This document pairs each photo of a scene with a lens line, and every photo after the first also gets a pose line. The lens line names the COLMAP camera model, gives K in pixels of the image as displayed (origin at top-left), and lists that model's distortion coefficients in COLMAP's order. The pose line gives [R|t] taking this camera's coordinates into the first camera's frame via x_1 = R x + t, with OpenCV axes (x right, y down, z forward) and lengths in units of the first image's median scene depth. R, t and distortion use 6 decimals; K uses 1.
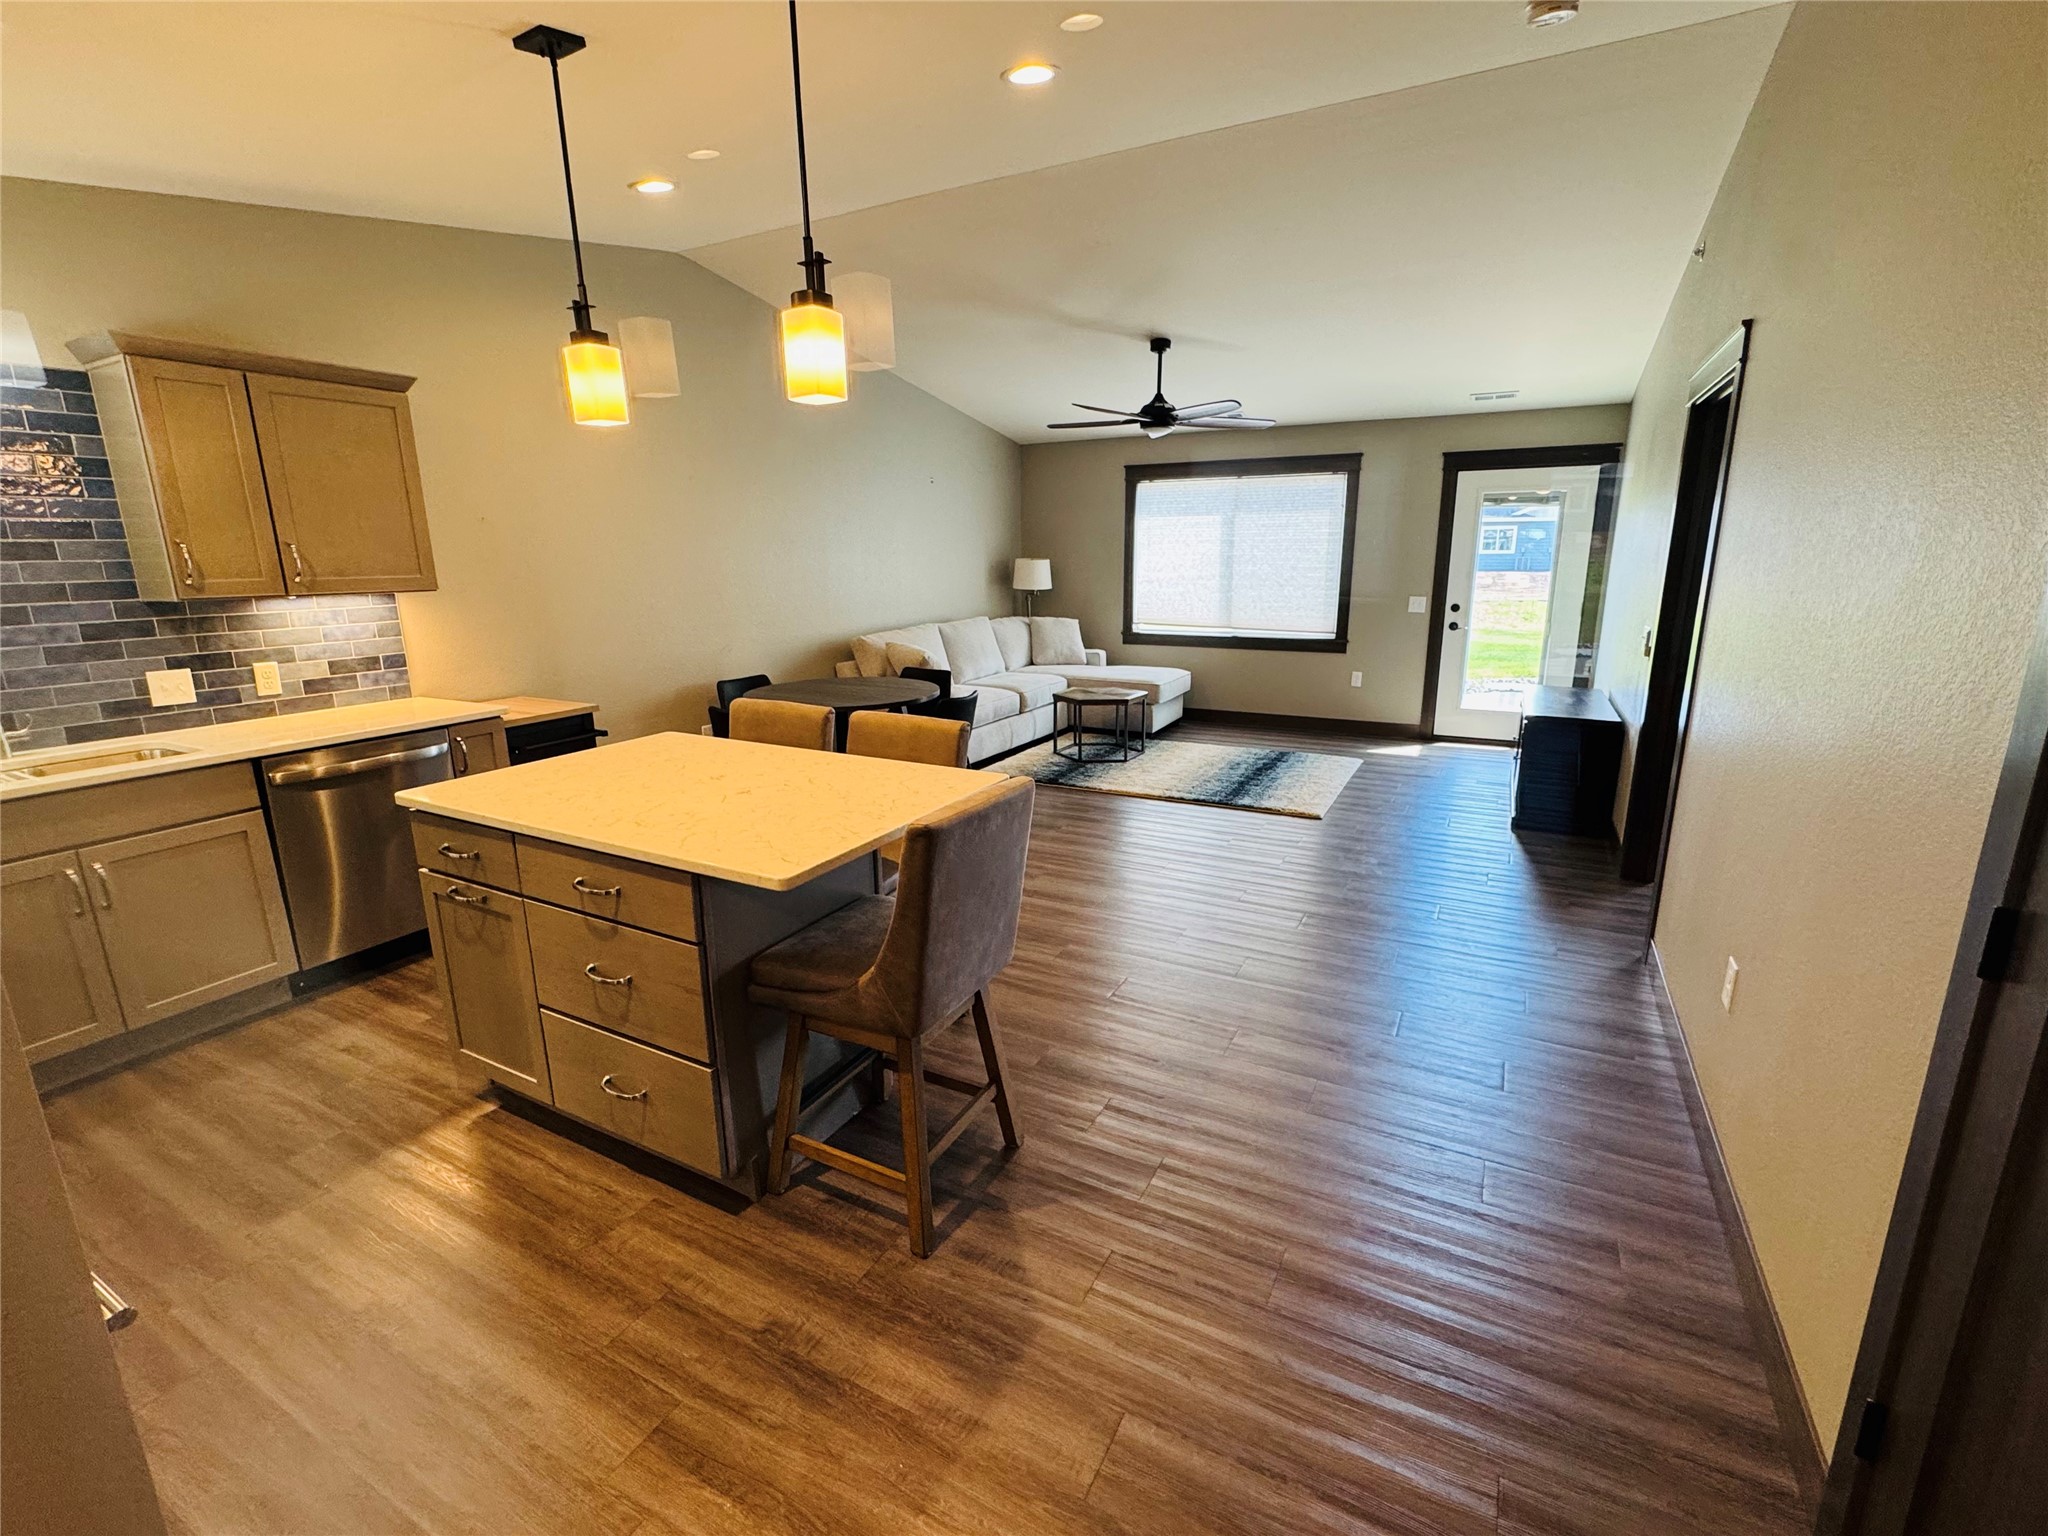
lens RADIAL K [[916.2, 0, 1035.5], [0, 916.2, 764.0], [0, 0, 1]] dist [-0.000134, -0.000042]
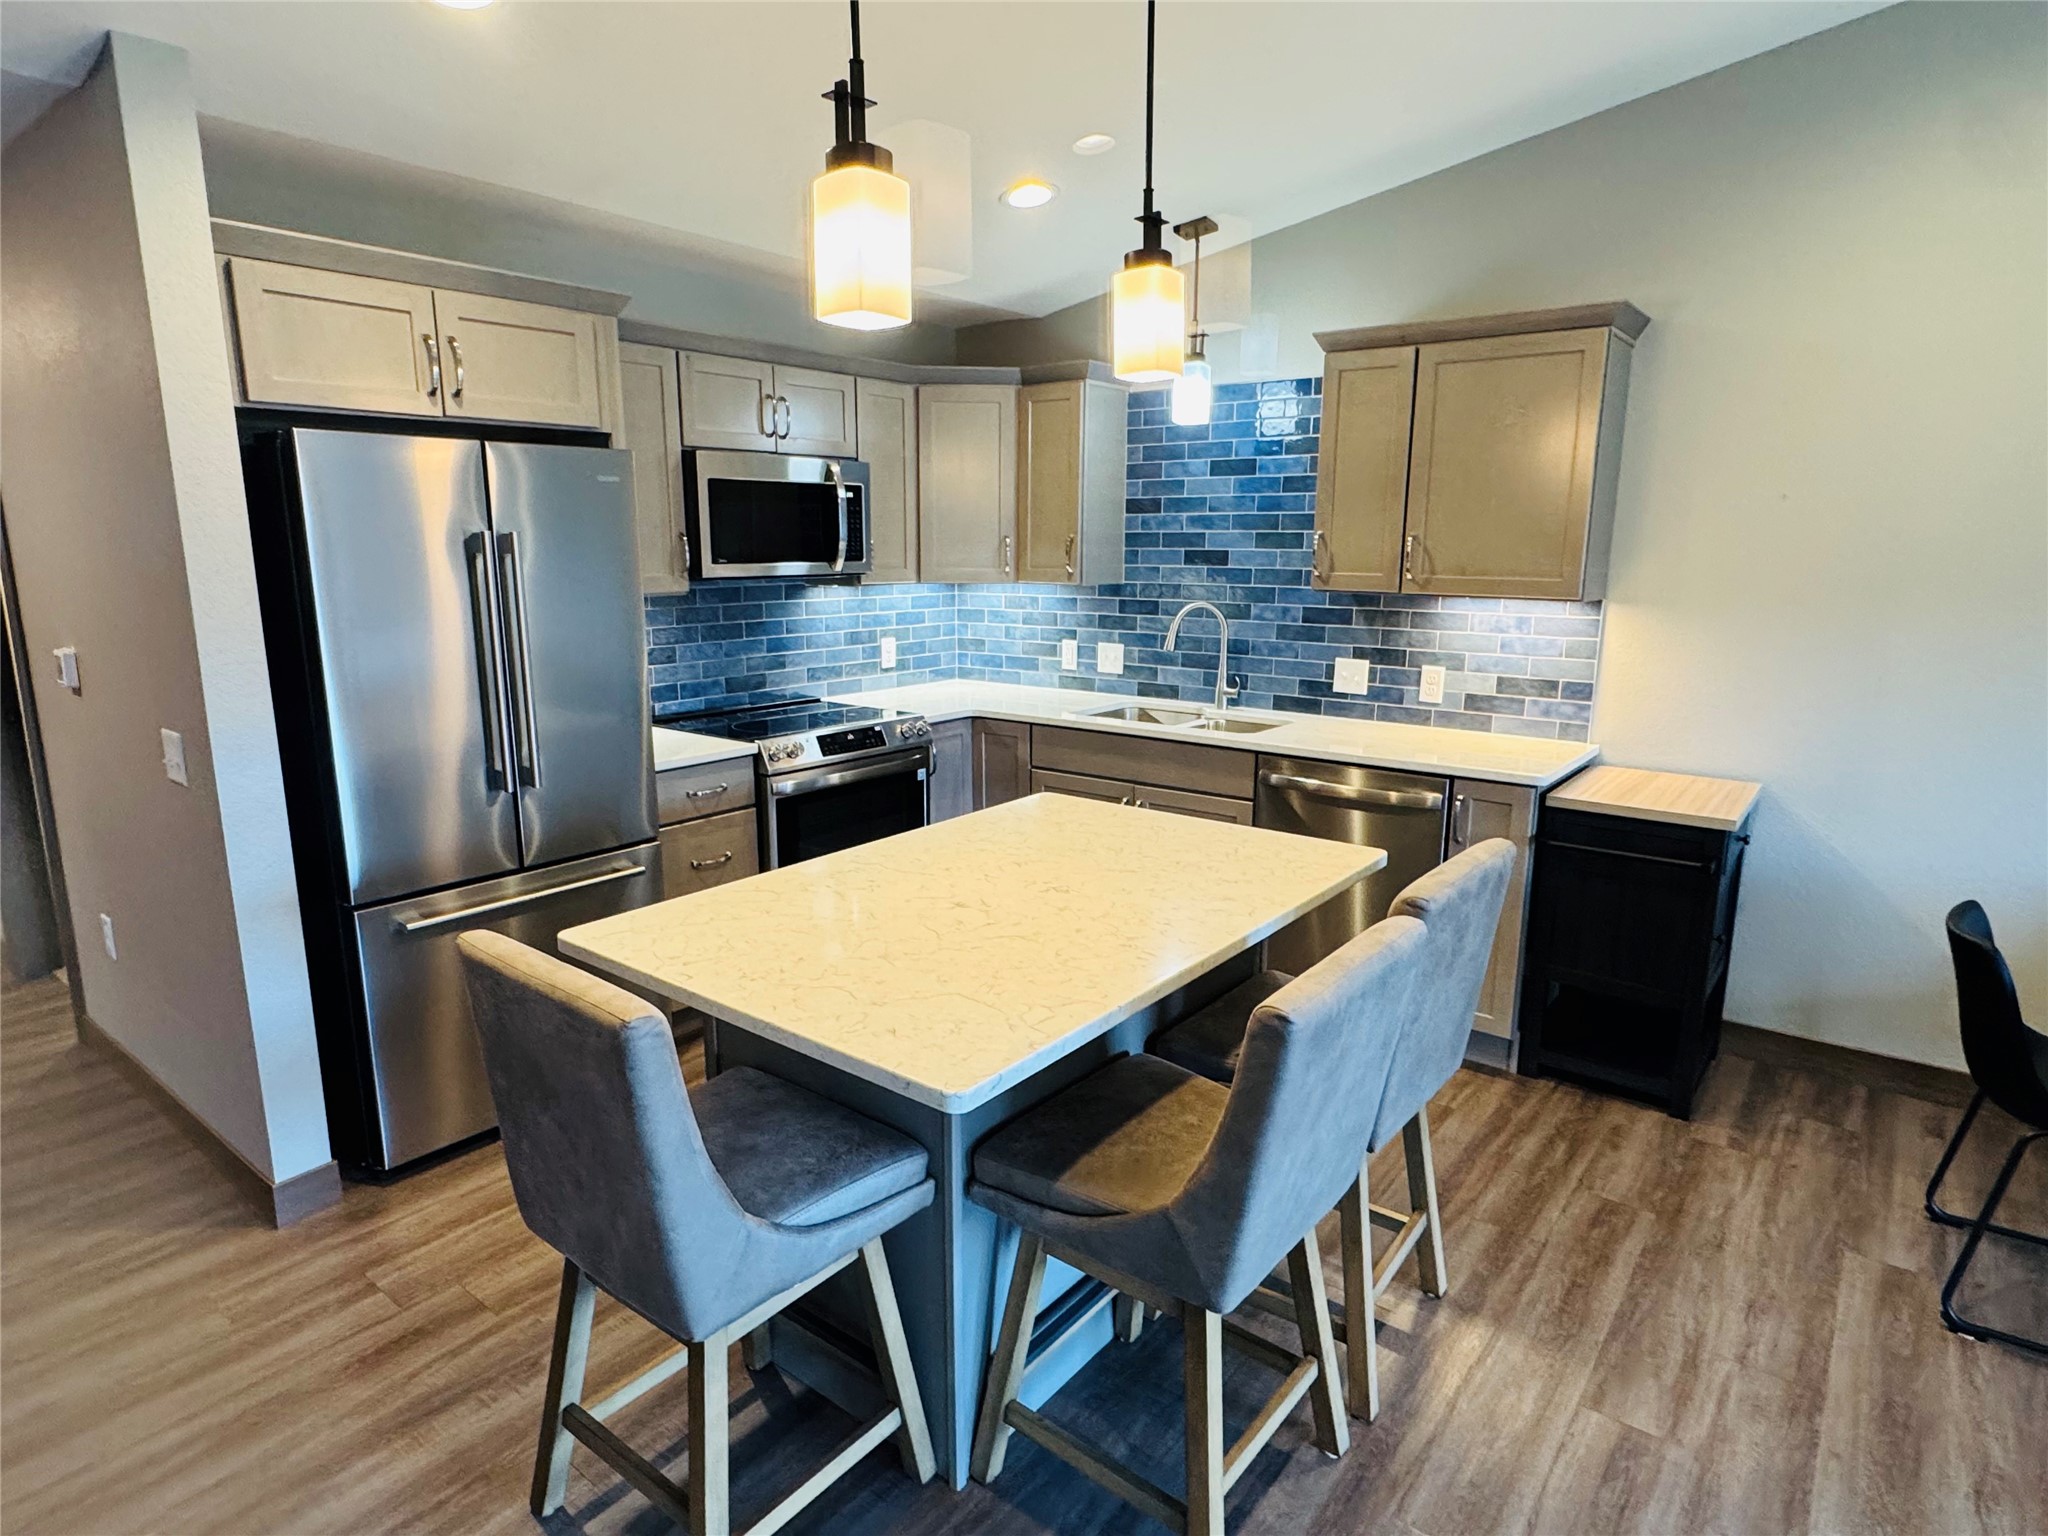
lens RADIAL K [[1139.3, 0, 996.3], [0, 1139.3, 781.1], [0, 0, 1]] dist [-0.006384, -0.003265]
pose [[-0.200836, 0.215987, -0.955518, 0.347947], [-0.223510, 0.939562, 0.259359, -0.207110], [0.953786, 0.265657, -0.140422, 0.811581]]
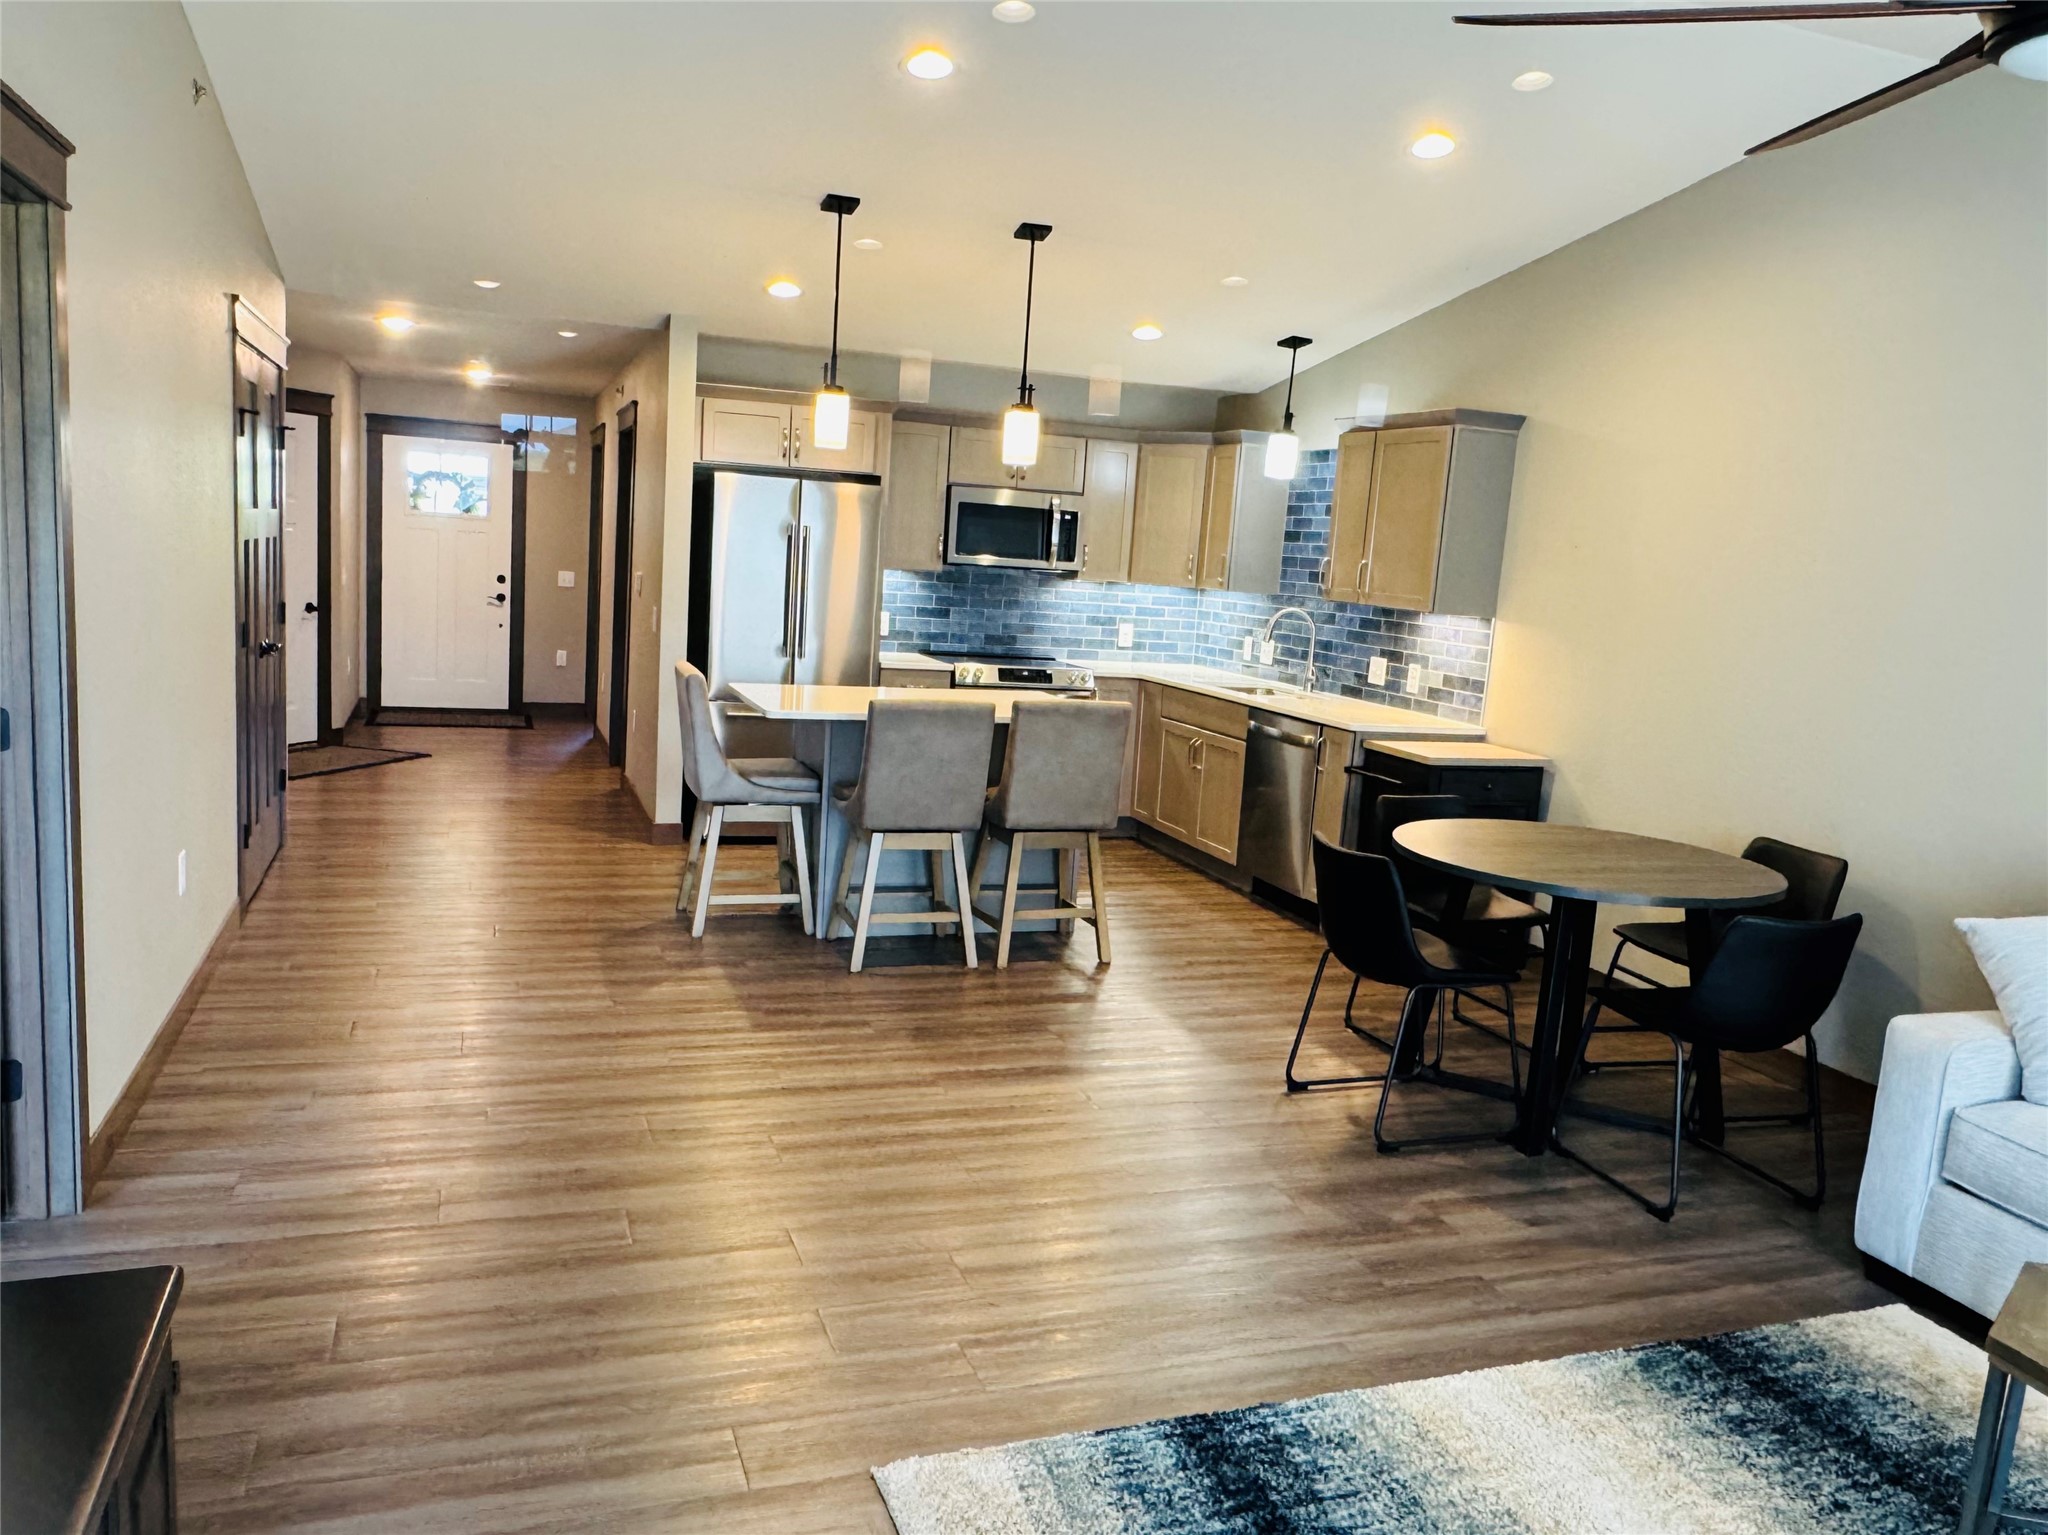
lens RADIAL K [[1488.5, 0, 978.8], [0, 1488.5, 778.8], [0, 0, 1]] dist [-0.001115, 0.019611]
pose [[-0.693329, 0.076632, -0.716535, 0.971816], [-0.222028, 0.923241, 0.313576, -0.470612], [0.685564, 0.376502, -0.623096, 1.944334]]
